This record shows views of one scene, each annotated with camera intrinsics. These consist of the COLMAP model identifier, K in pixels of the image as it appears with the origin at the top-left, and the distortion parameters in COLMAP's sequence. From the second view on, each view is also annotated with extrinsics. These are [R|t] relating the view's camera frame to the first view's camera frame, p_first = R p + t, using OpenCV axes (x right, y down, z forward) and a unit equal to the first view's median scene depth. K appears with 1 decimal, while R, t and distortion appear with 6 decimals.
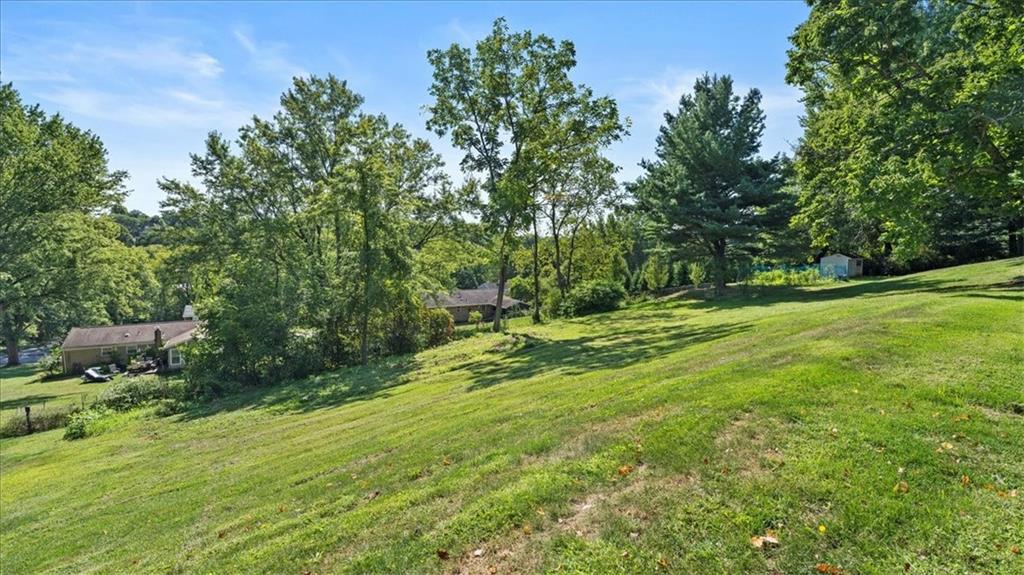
lens RADIAL K [[469.5, 0, 512.0], [0, 469.5, 287.5], [0, 0, 1]] dist [-0.001061, -0.000350]
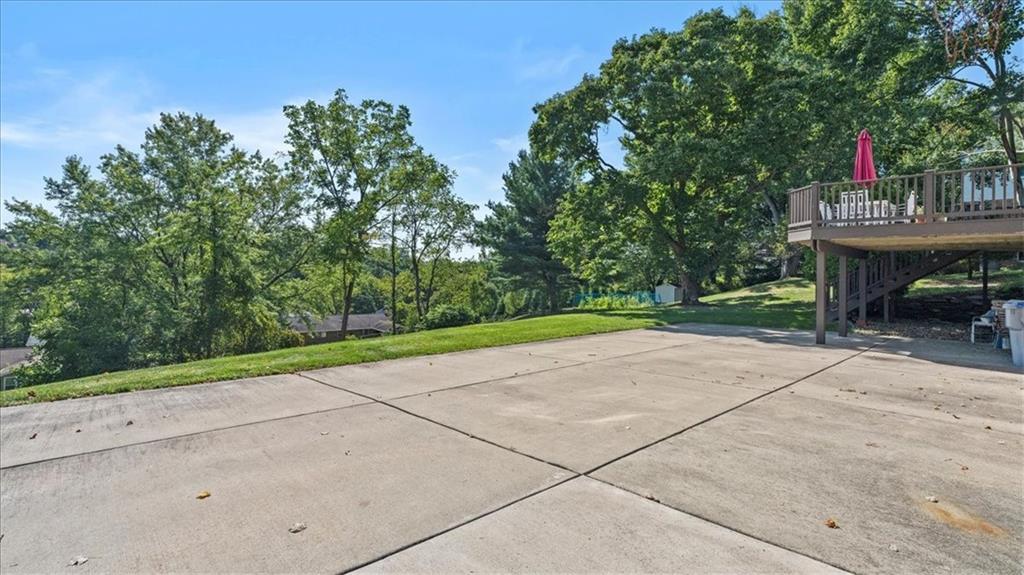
lens RADIAL K [[490.5, 0, 509.2], [0, 490.5, 271.1], [0, 0, 1]] dist [0.030152, -0.011015]
pose [[0.989059, 0.014962, 0.146760, 0.150467], [-0.001982, 0.996101, -0.088195, 0.007476], [-0.147507, 0.086939, 0.985233, -0.192134]]
